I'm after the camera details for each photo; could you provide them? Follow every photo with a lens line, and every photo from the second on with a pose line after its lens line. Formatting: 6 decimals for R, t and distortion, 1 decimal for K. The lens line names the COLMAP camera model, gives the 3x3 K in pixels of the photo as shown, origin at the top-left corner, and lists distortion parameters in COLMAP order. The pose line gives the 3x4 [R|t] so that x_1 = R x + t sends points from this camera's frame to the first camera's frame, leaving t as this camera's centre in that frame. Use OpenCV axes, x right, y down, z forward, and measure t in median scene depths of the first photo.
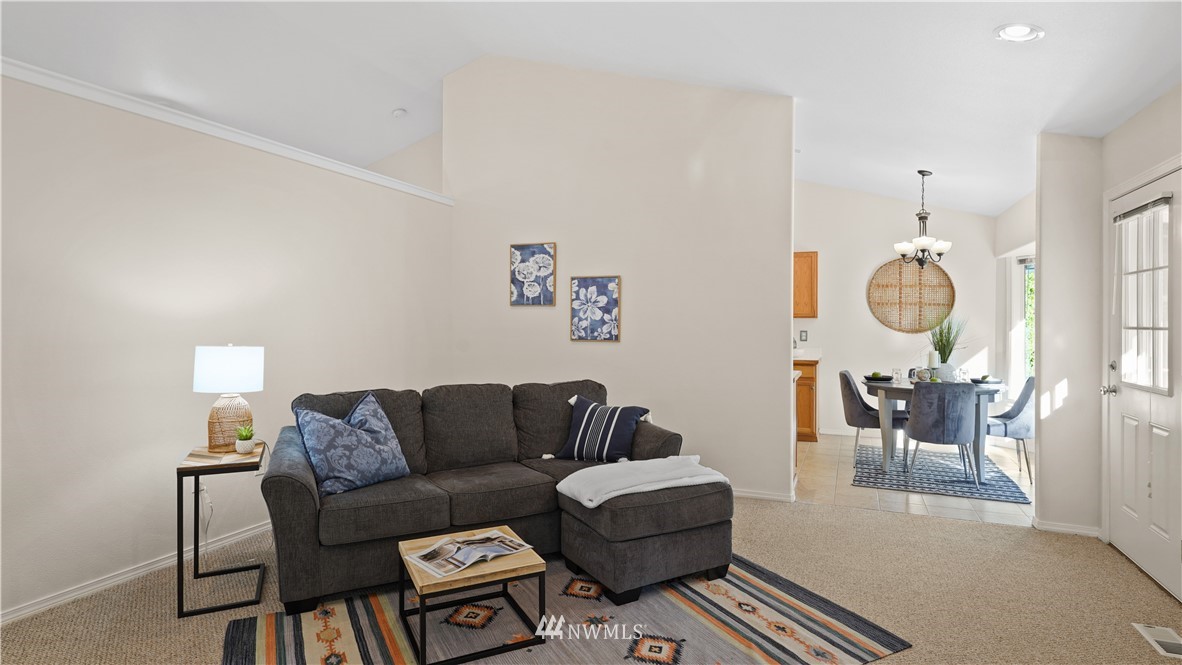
lens RADIAL K [[609.8, 0, 592.6], [0, 609.8, 324.4], [0, 0, 1]] dist [0.010649, -0.001439]
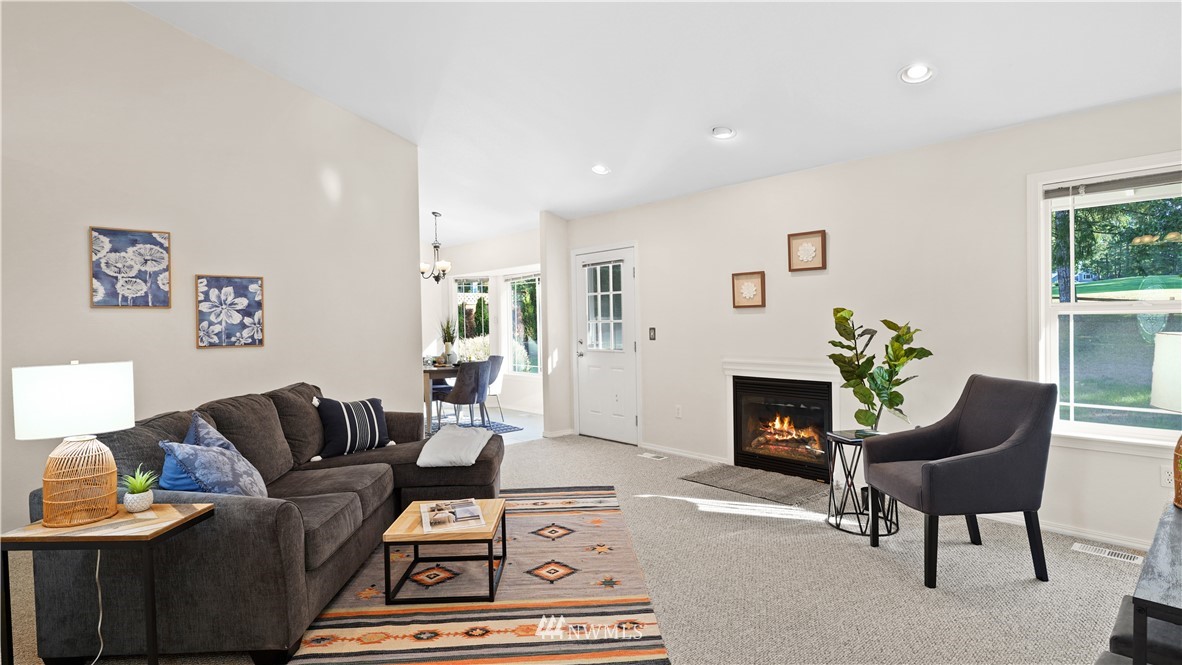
lens RADIAL K [[596.7, 0, 586.6], [0, 596.7, 332.4], [0, 0, 1]] dist [0.003465, -0.000186]
pose [[0.419680, -0.029065, 0.907207, -0.580613], [0.026809, 0.999448, 0.019618, 0.002089], [-0.907276, 0.016088, 0.420227, 0.138876]]
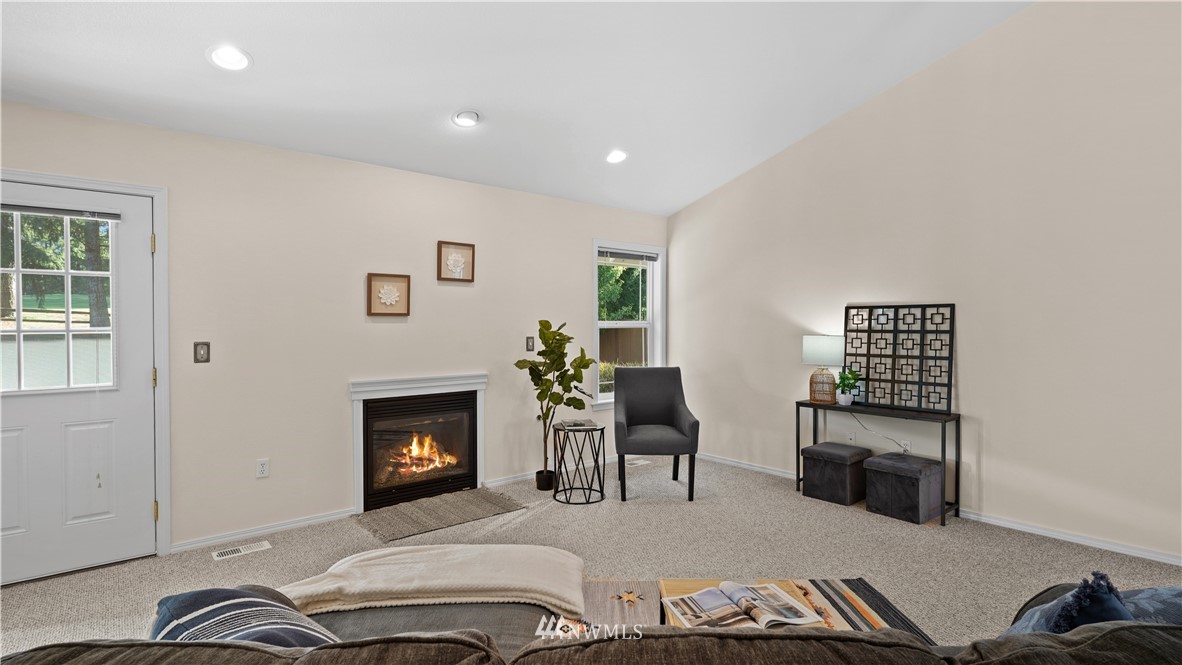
lens RADIAL K [[596.7, 0, 594.2], [0, 596.7, 333.4], [0, 0, 1]] dist [0.003465, -0.000186]
pose [[-0.898921, -0.006170, 0.438068, -0.195381], [0.001552, 0.999850, 0.017268, -0.001558], [-0.438109, 0.016203, -0.898776, 0.940590]]
